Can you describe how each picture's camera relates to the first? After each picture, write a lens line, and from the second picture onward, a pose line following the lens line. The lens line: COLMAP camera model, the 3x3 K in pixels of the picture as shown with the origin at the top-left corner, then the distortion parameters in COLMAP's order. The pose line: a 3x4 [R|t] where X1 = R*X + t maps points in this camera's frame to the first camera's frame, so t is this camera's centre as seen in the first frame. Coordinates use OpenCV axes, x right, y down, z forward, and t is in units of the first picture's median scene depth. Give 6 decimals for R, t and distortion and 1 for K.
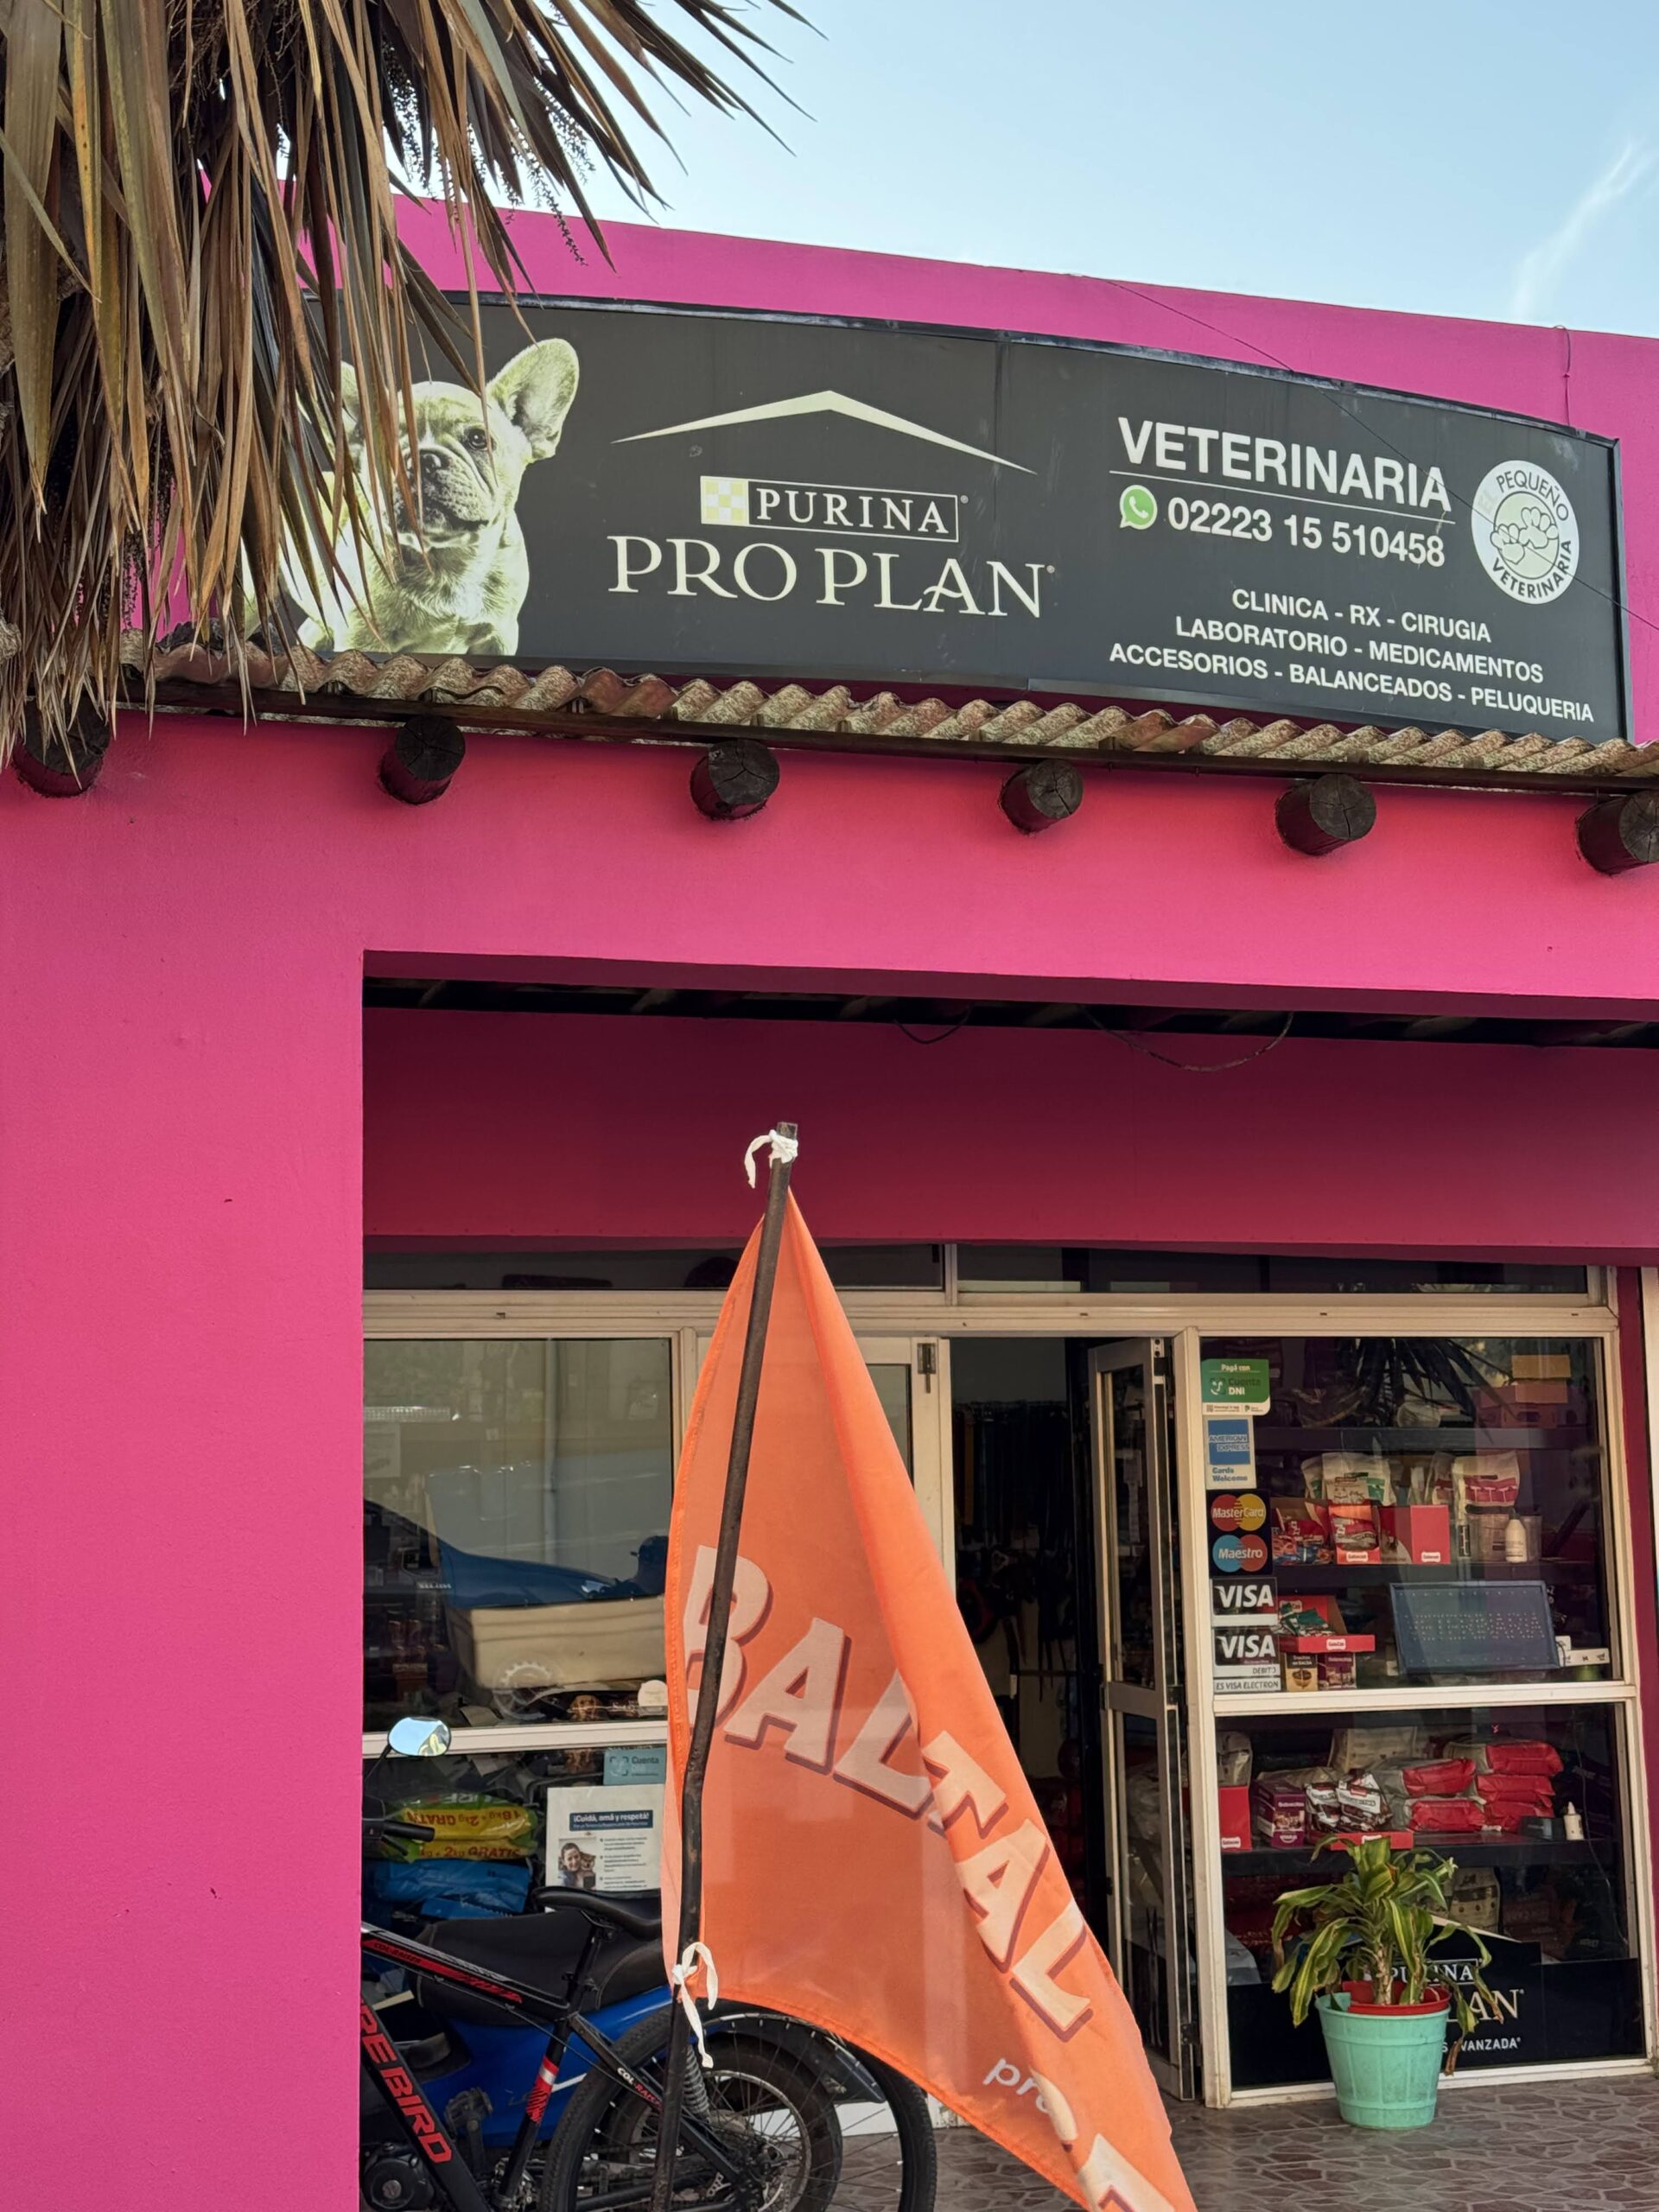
lens RADIAL K [[3081.5, 0, 829.5], [0, 3081.5, 1106.0], [0, 0, 1]] dist [0.142528, -0.106802]
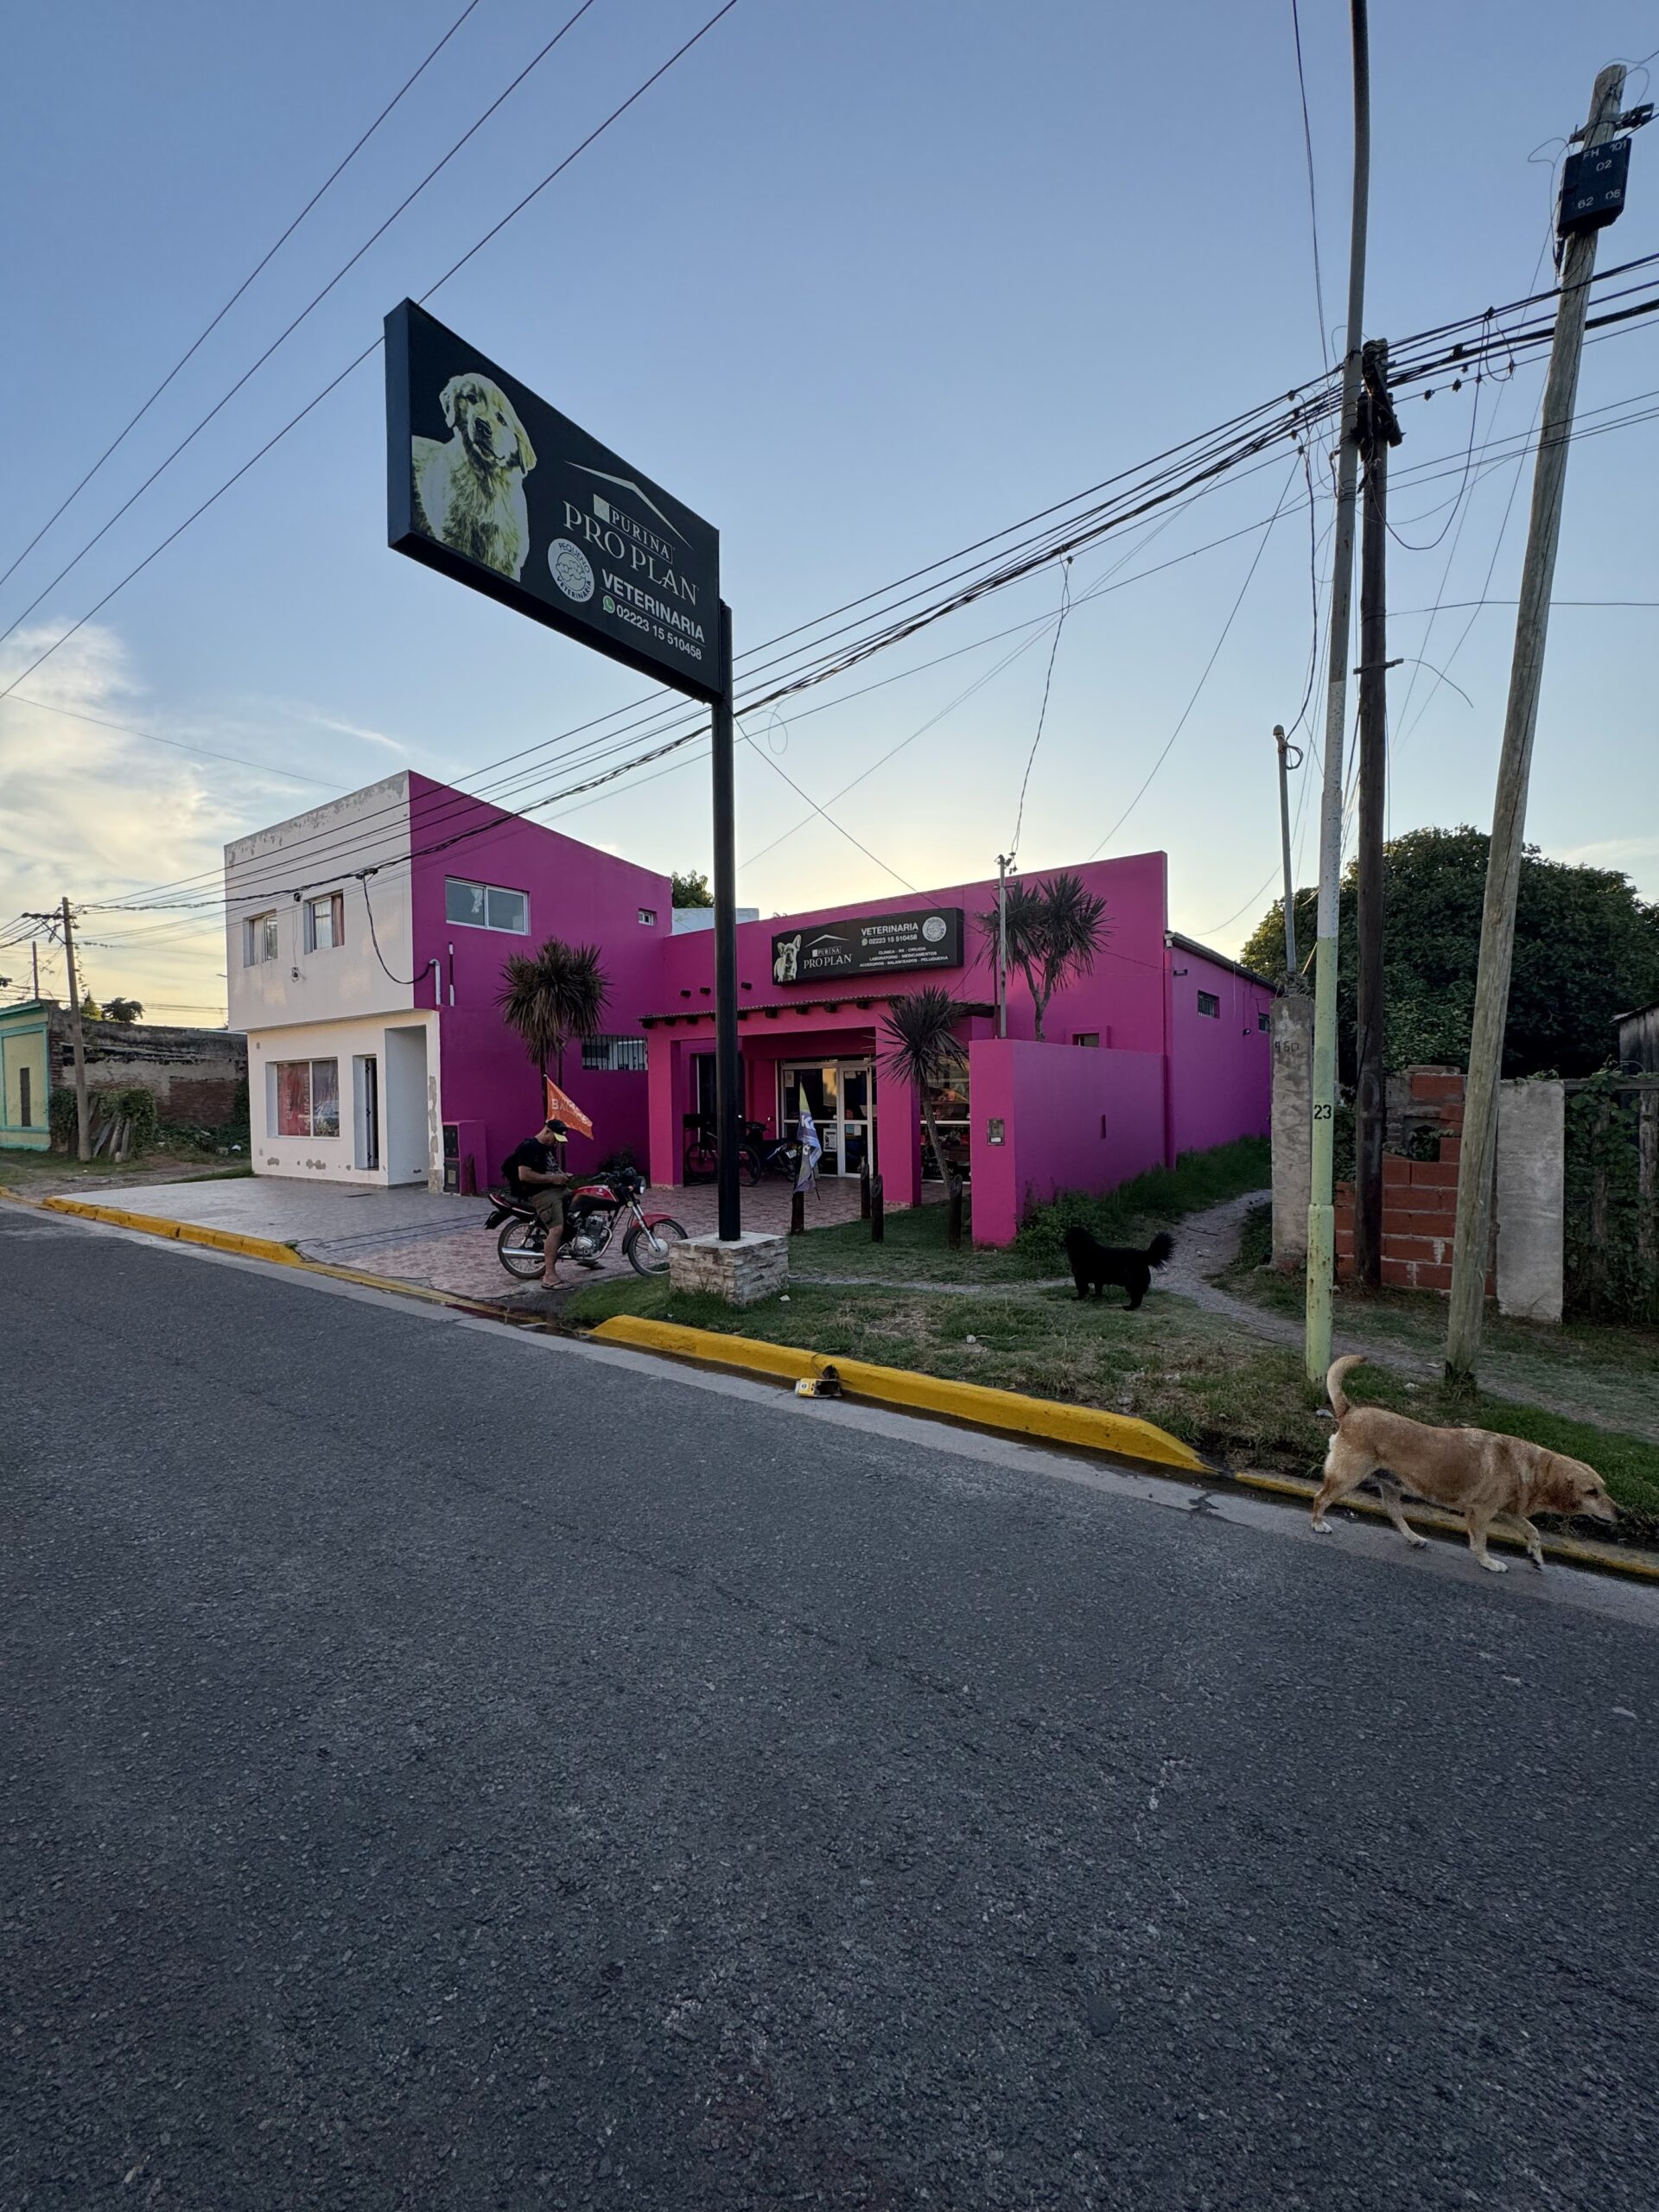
lens RADIAL K [[882.6, 0, 829.5], [0, 882.6, 1106.0], [0, 0, 1]] dist [-0.000839, -0.000006]
pose [[0.568891, 0.021141, -0.822141, 1.577972], [0.110185, 0.988698, 0.101668, -0.046292], [0.814998, -0.148426, 0.560132, -0.161117]]
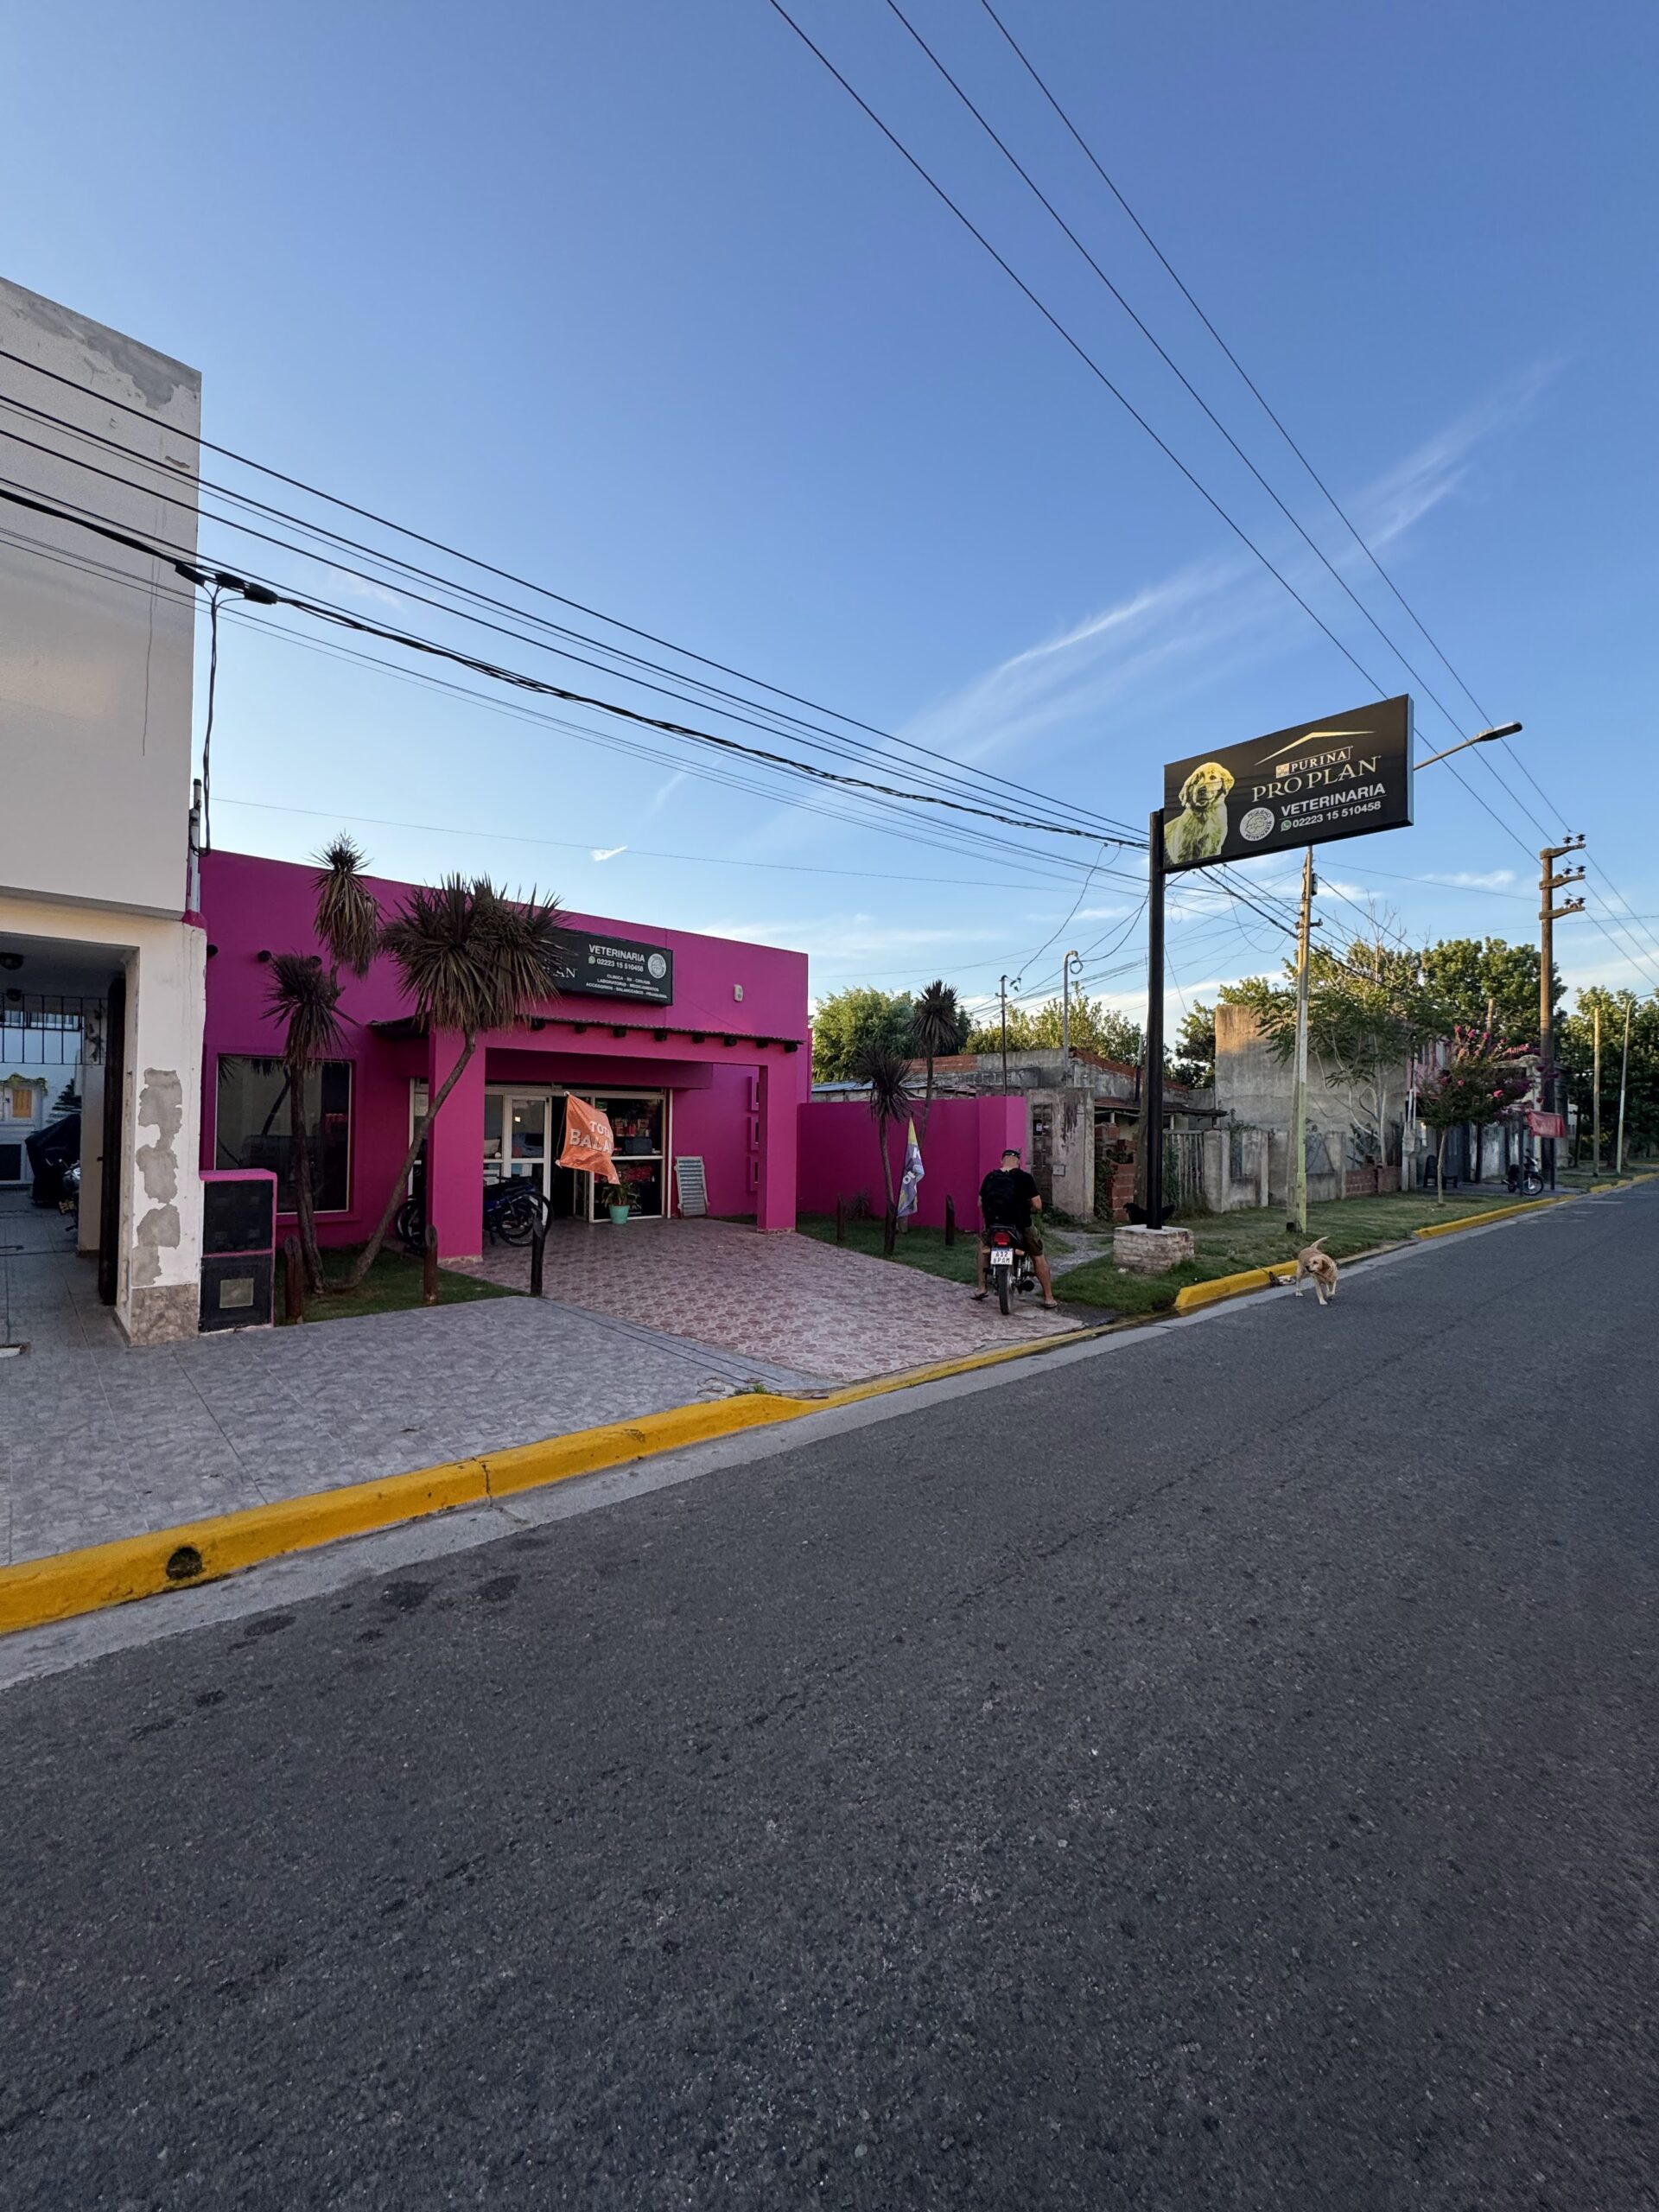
lens RADIAL K [[882.6, 0, 829.5], [0, 882.6, 1106.0], [0, 0, 1]] dist [-0.000839, -0.000006]
pose [[0.922215, 0.034484, 0.385137, -0.120806], [-0.073129, 0.993595, 0.086146, -0.091537], [-0.379700, -0.107610, 0.918830, -0.750719]]
